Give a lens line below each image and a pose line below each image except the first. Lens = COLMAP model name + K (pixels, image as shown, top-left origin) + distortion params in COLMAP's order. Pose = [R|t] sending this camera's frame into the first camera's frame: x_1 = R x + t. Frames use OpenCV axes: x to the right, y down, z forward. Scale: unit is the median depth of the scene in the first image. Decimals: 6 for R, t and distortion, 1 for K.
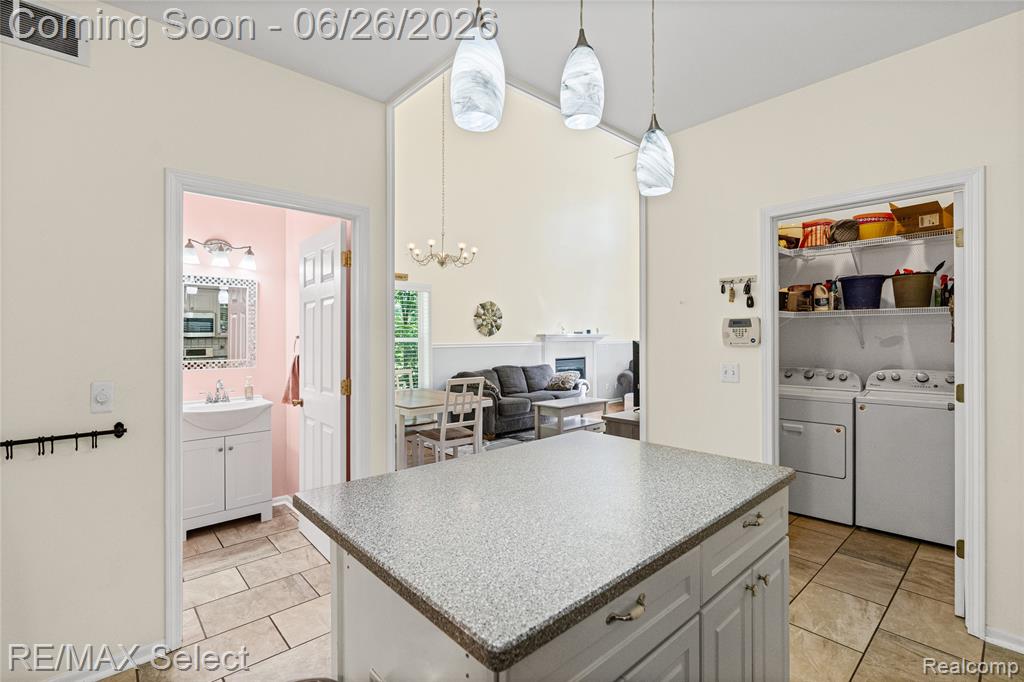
lens RADIAL K [[465.7, 0, 512.0], [0, 465.7, 341.0], [0, 0, 1]] dist [-0.001633, -0.000035]
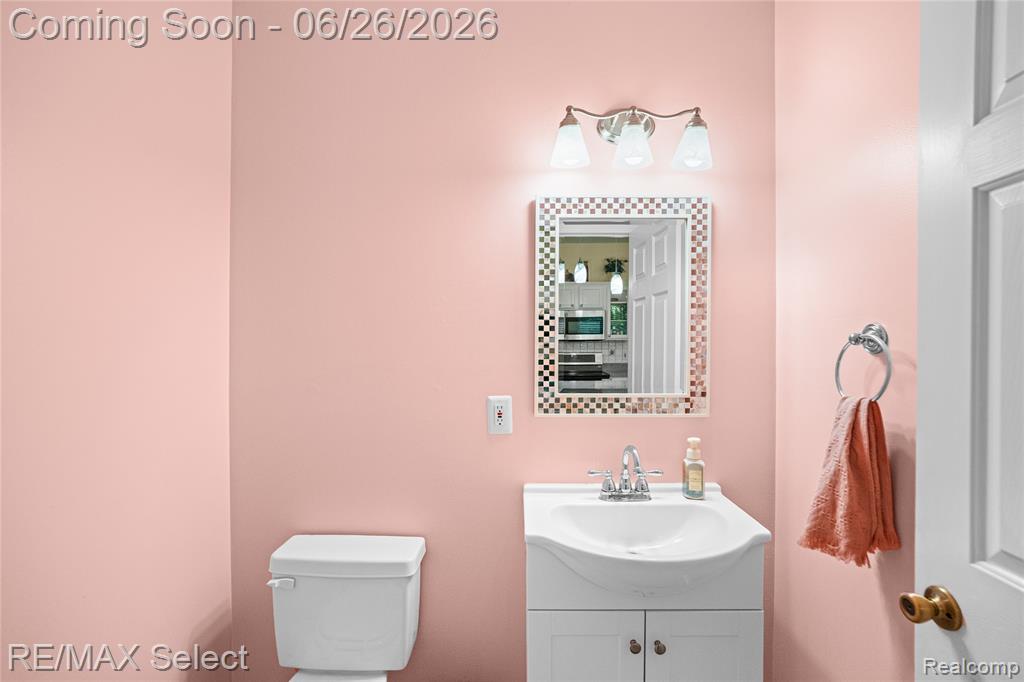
lens RADIAL K [[503.1, 0, 507.1], [0, 503.1, 342.9], [0, 0, 1]] dist [-0.028923, 0.000130]
pose [[0.730545, 0.000943, -0.682864, -0.384321], [-0.002521, 0.999996, -0.001316, -0.004153], [0.682860, 0.002683, 0.730544, 0.571536]]
